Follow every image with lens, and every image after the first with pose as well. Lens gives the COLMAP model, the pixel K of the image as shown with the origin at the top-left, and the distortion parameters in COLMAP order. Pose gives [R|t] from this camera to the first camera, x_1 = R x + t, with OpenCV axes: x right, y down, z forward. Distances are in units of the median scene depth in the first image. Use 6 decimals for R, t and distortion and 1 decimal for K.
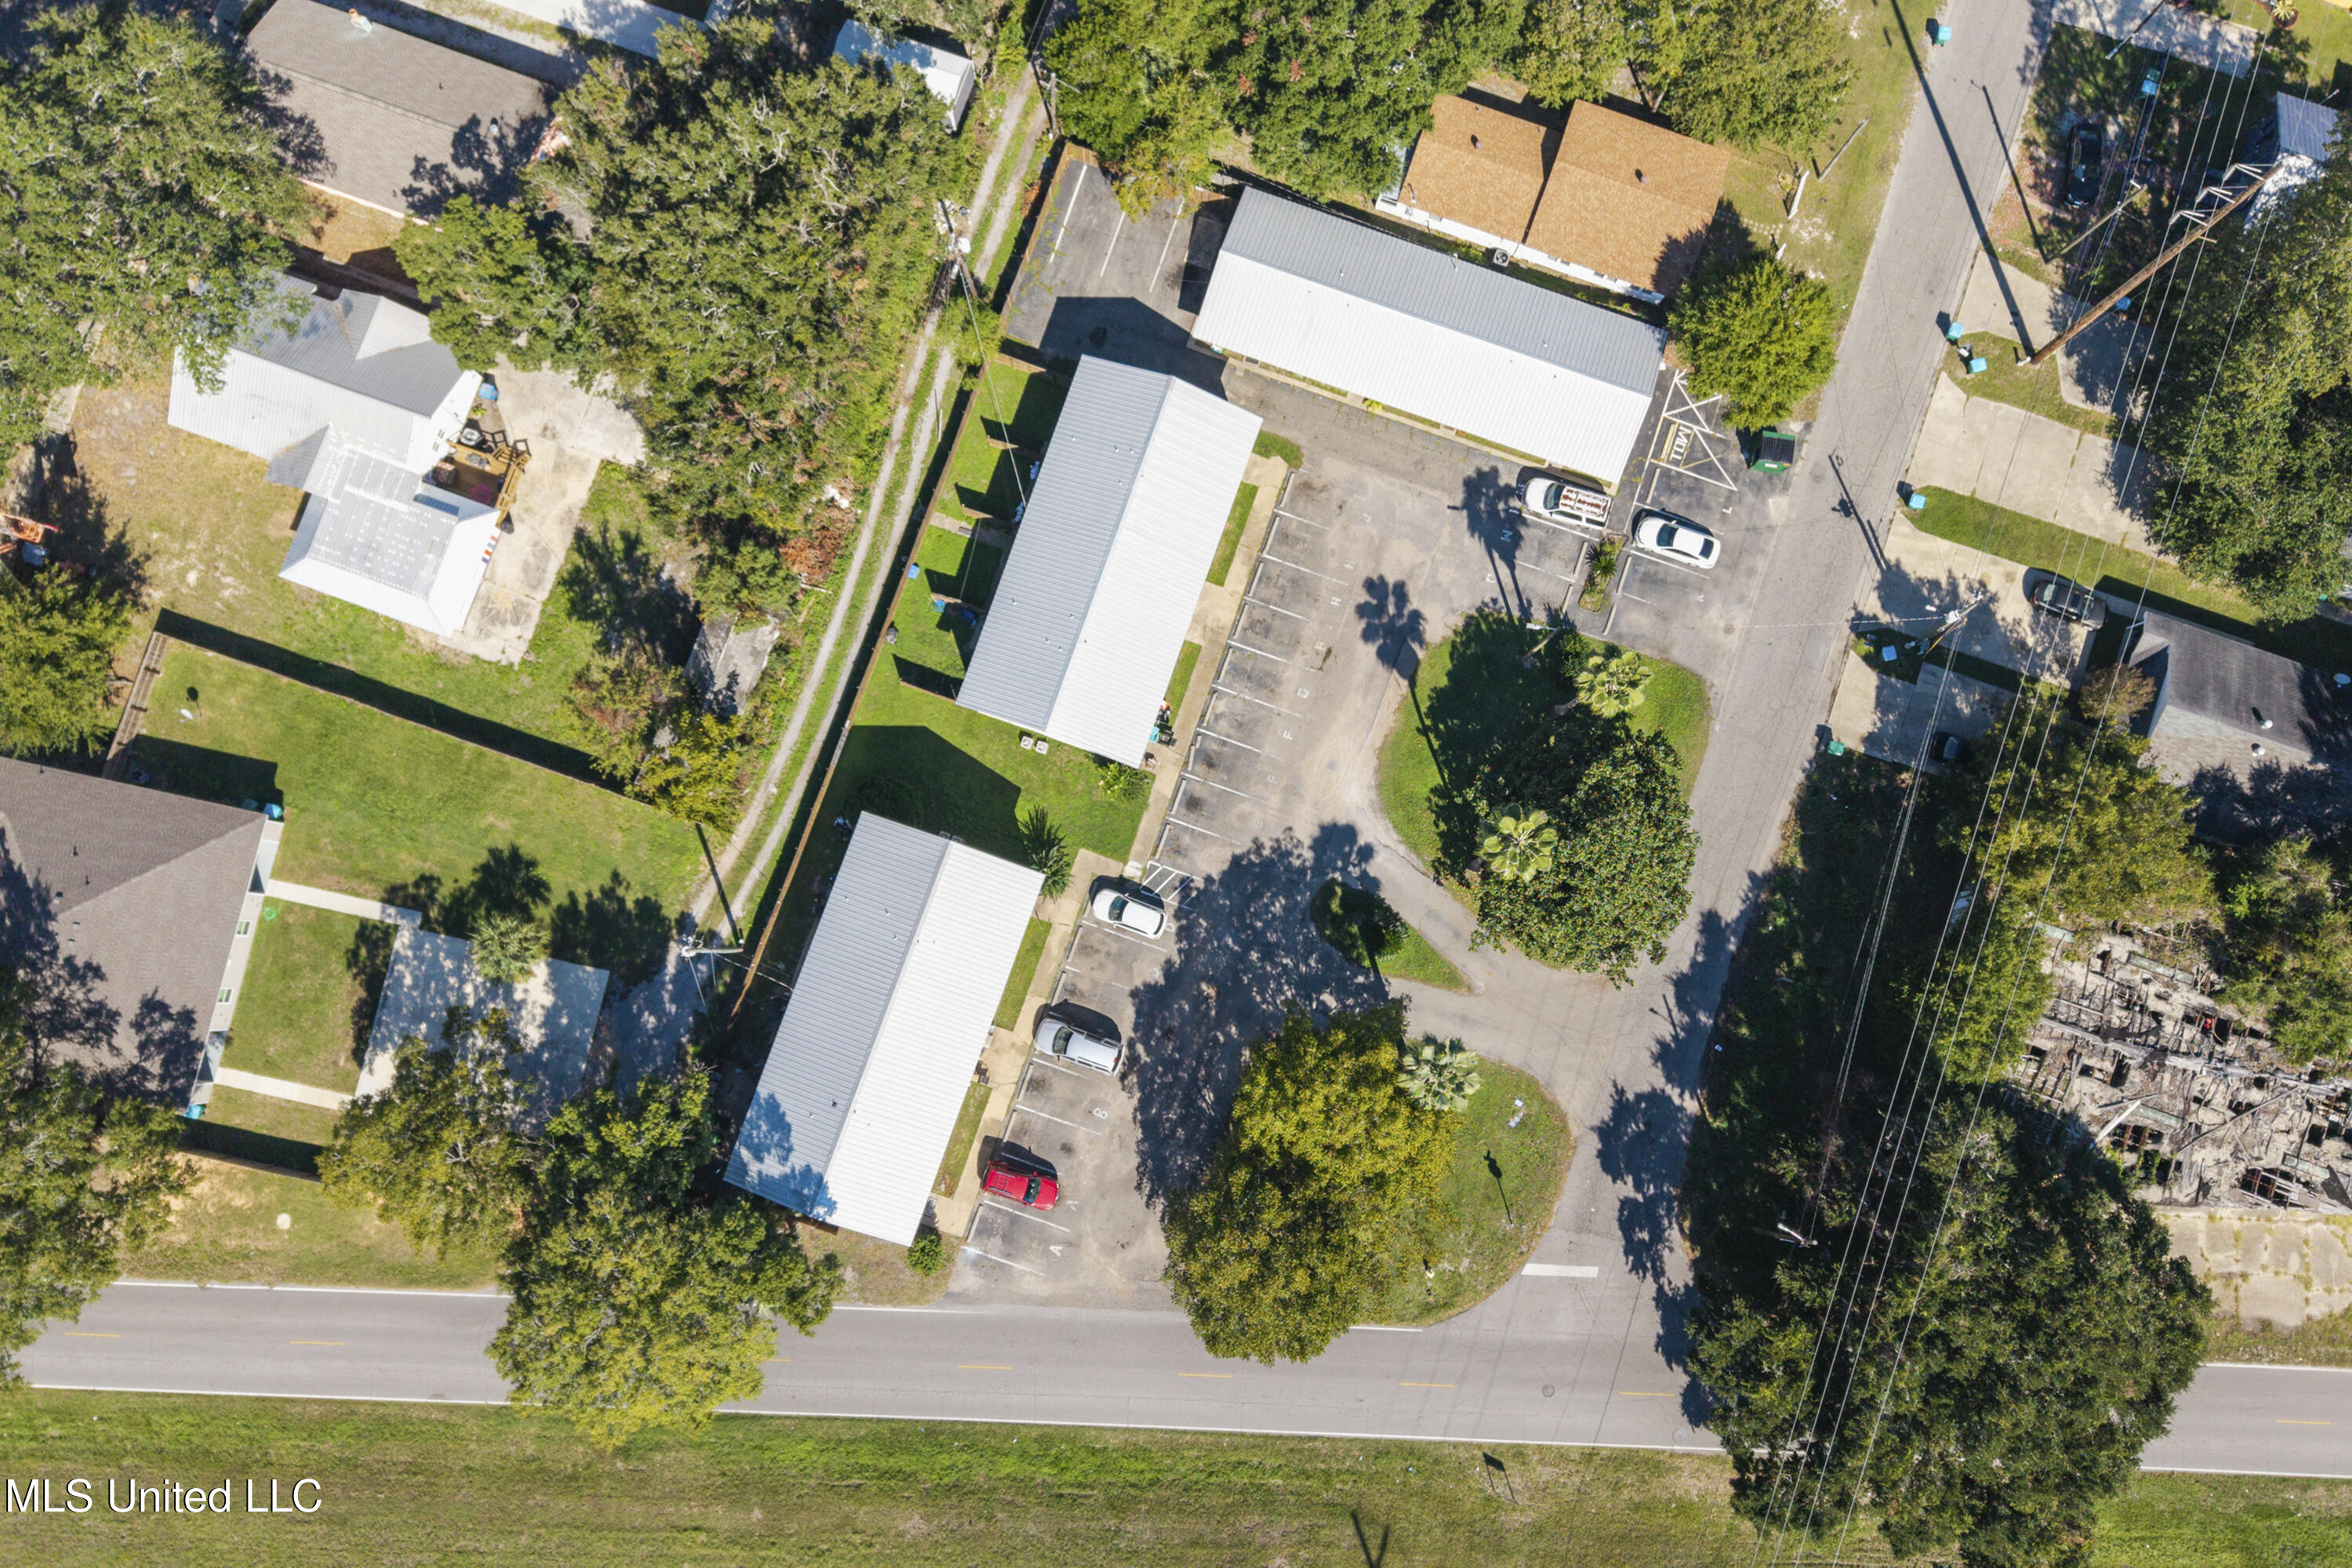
lens RADIAL K [[1835.5, 0, 1179.2], [0, 1835.5, 797.2], [0, 0, 1]] dist [0.062569, -0.072819]
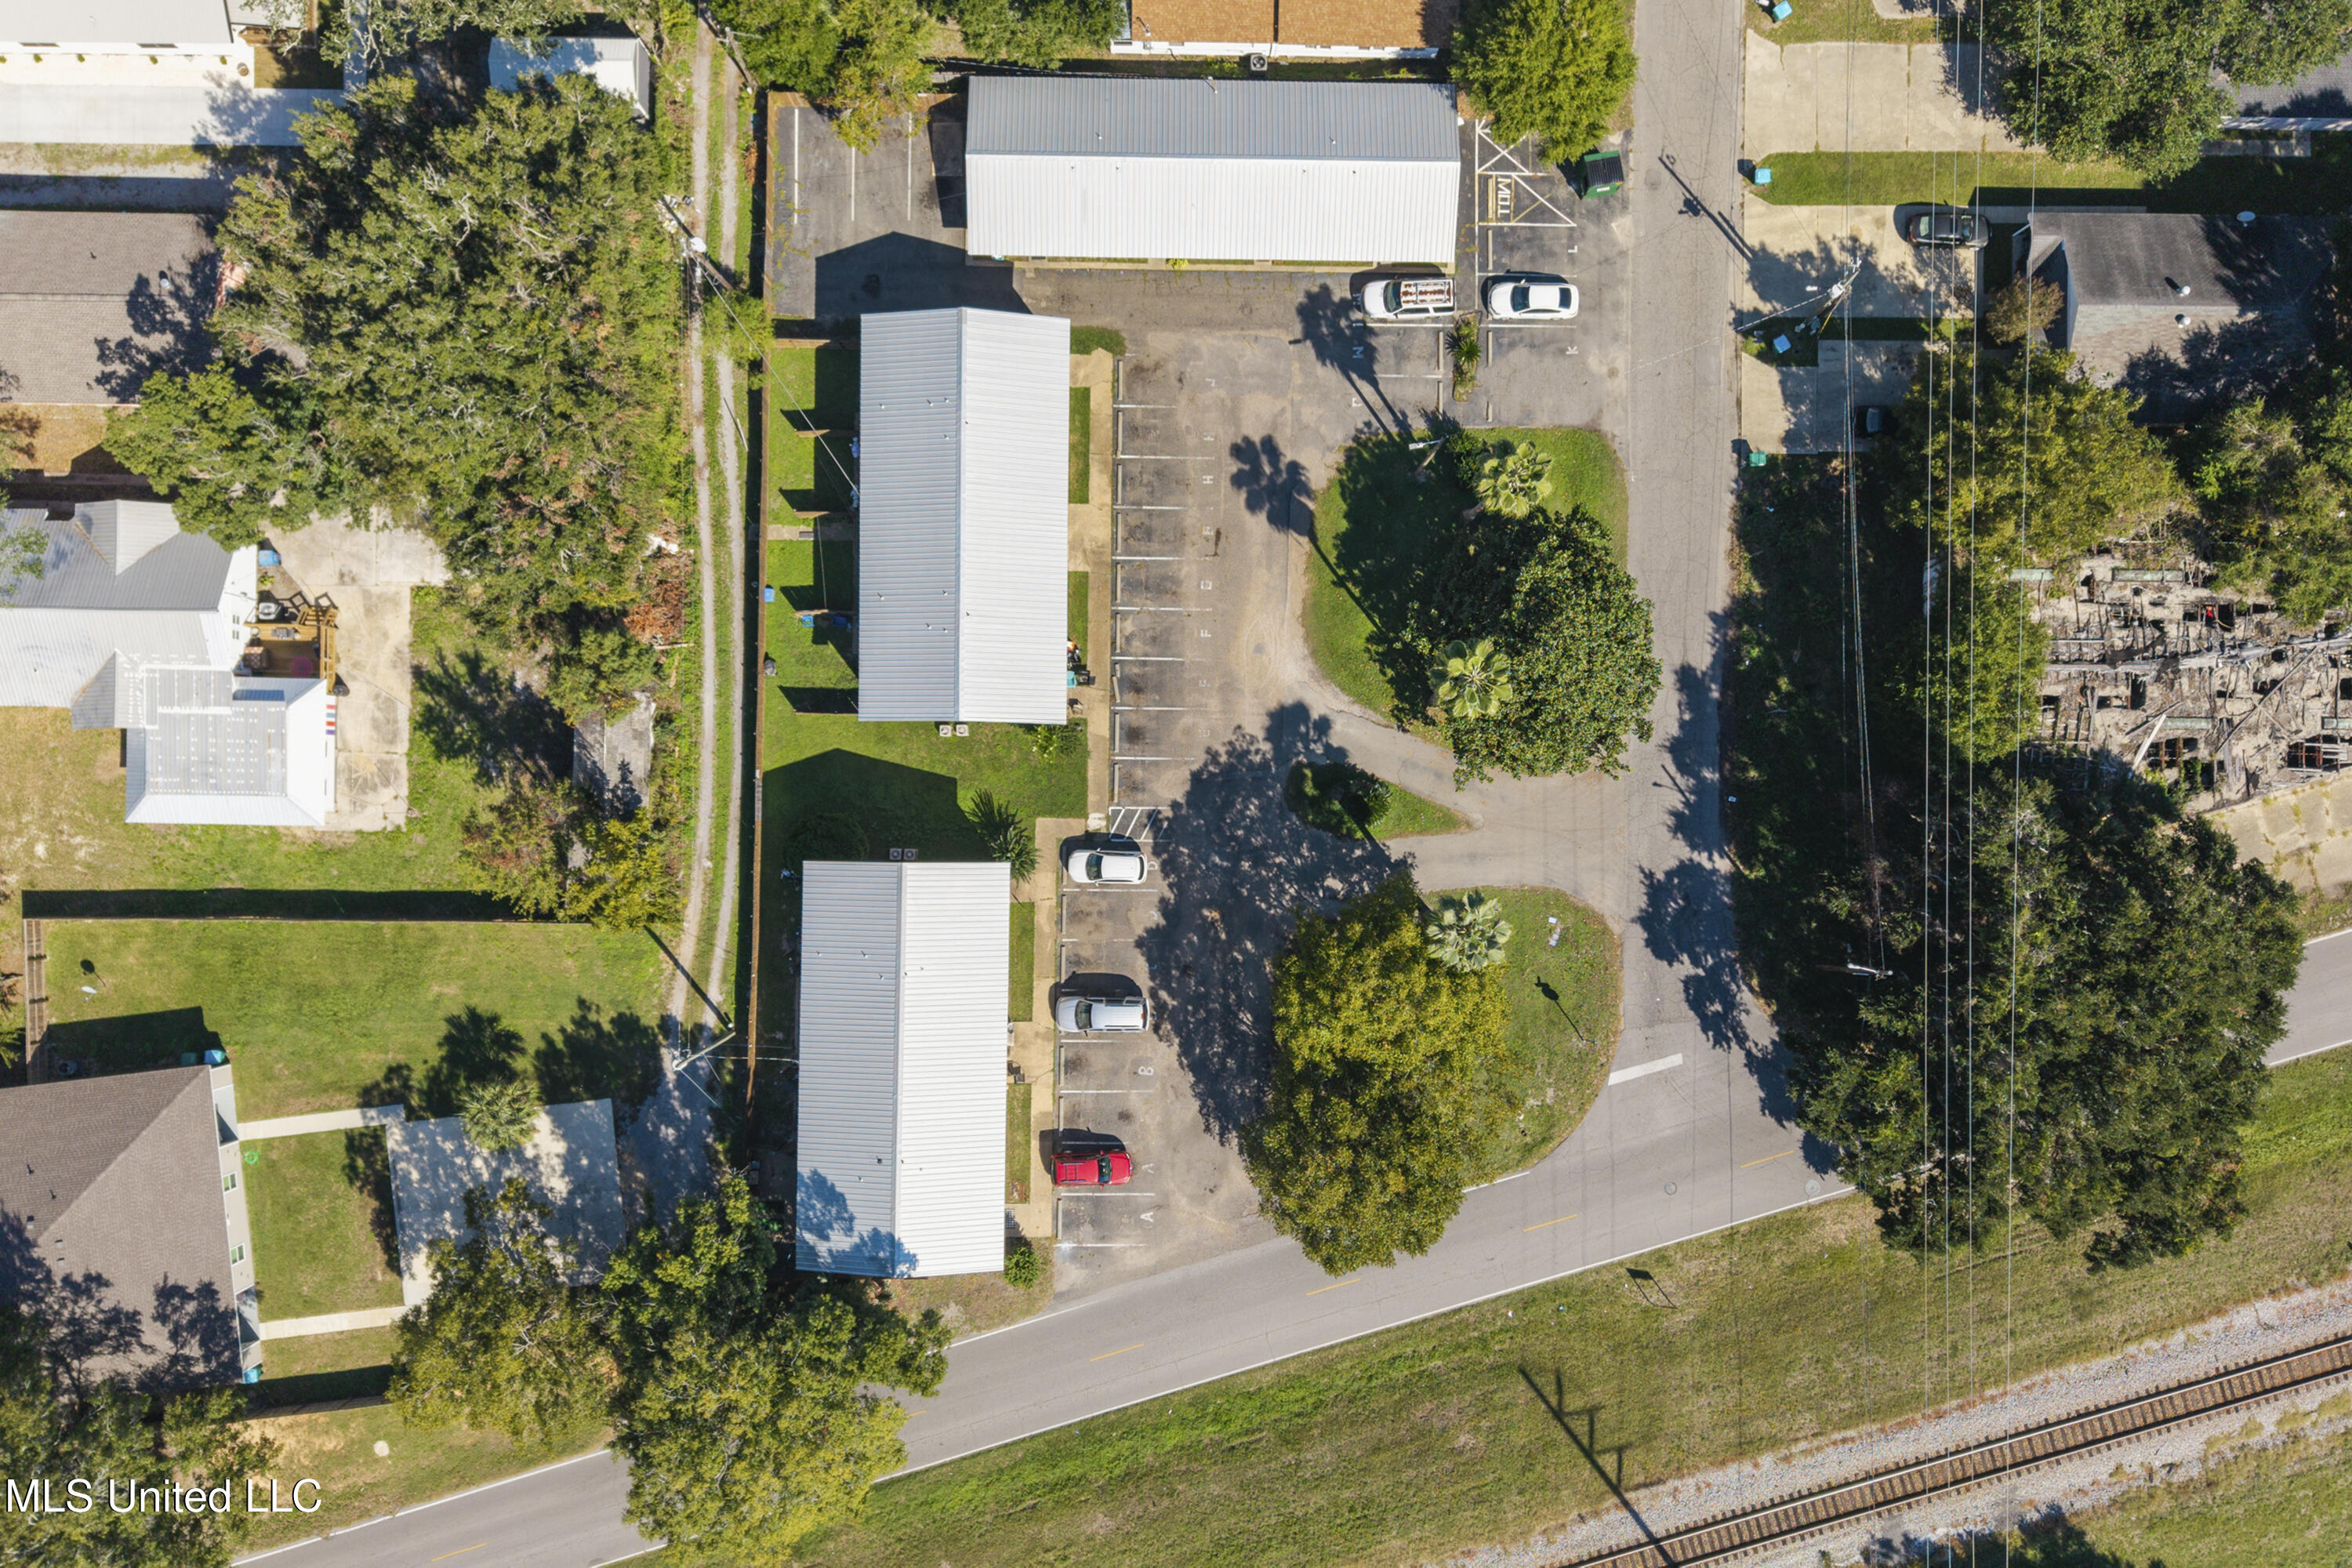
lens RADIAL K [[1835.5, 0, 1174.8], [0, 1835.5, 790.2], [0, 0, 1]] dist [0.062569, -0.072819]
pose [[0.946746, -0.321980, 0.000349, 0.018595], [0.320492, 0.942473, 0.095022, -0.053231], [-0.030924, -0.089850, 0.995475, 0.053966]]
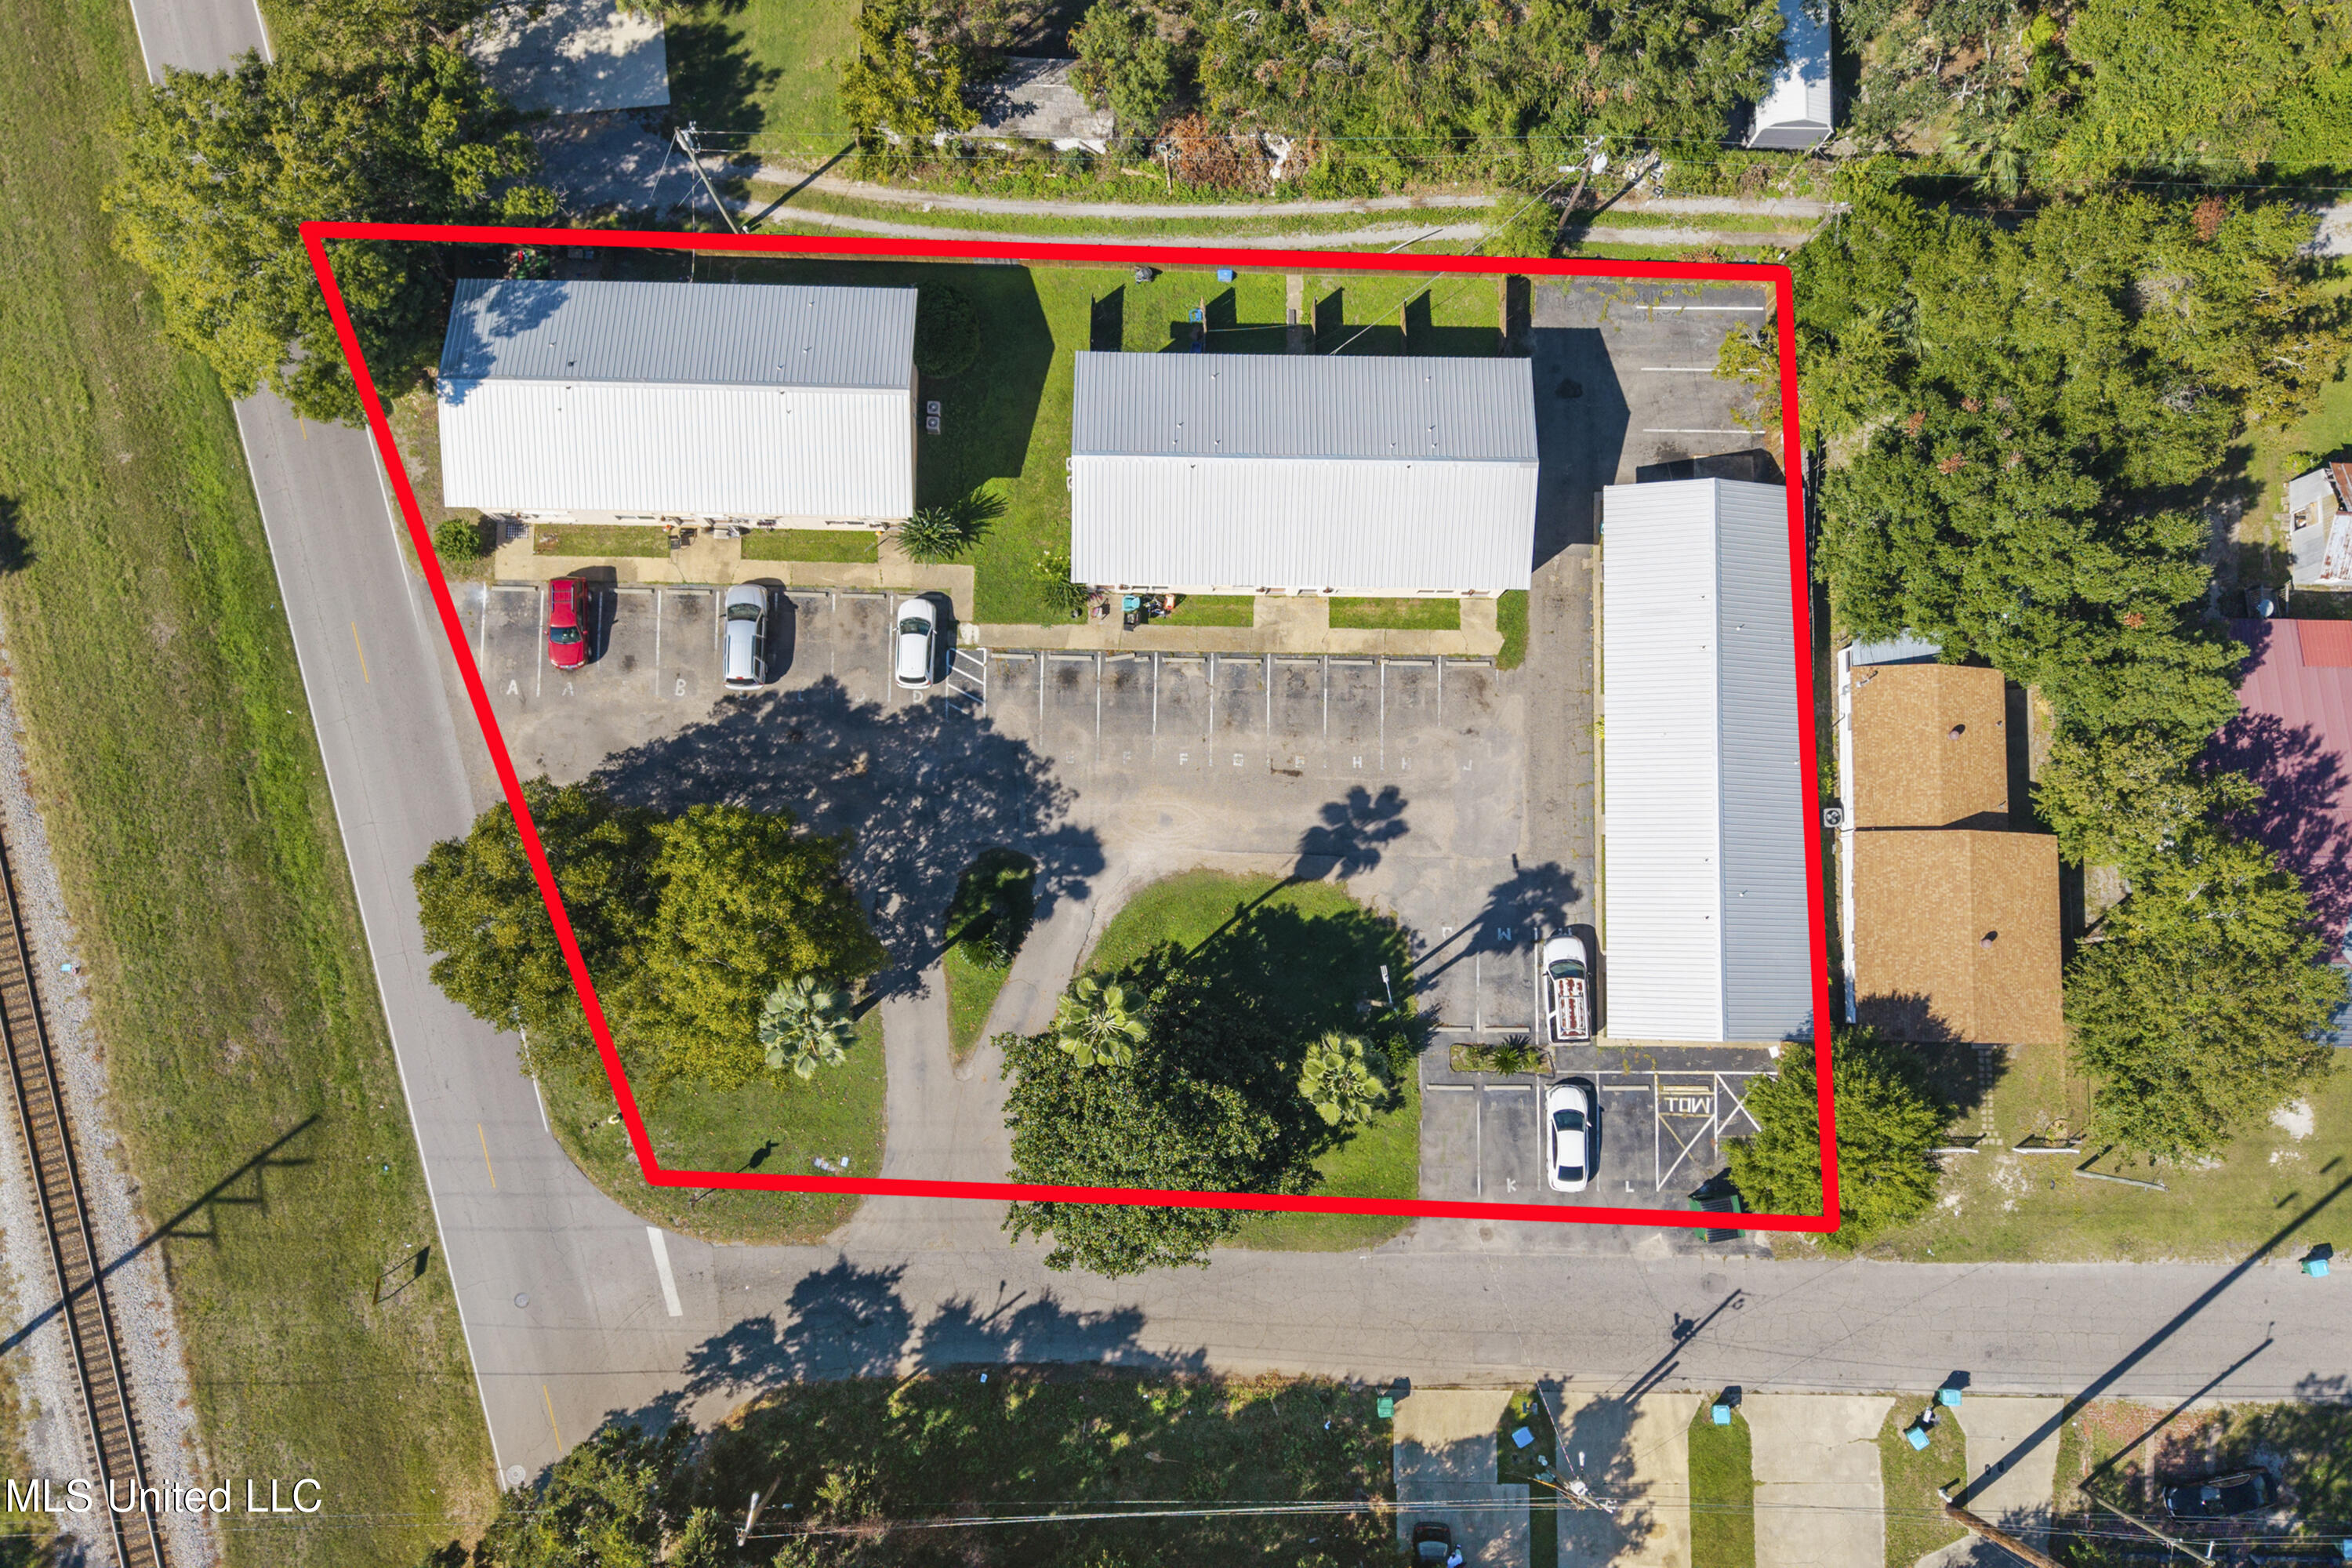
lens RADIAL K [[1835.5, 0, 1180.3], [0, 1835.5, 798.0], [0, 0, 1]] dist [0.062569, -0.072819]
pose [[0.318824, 0.941784, -0.106742, 0.167714], [-0.943838, 0.325772, 0.055162, -0.073573], [0.086725, 0.083160, 0.992755, 0.183253]]
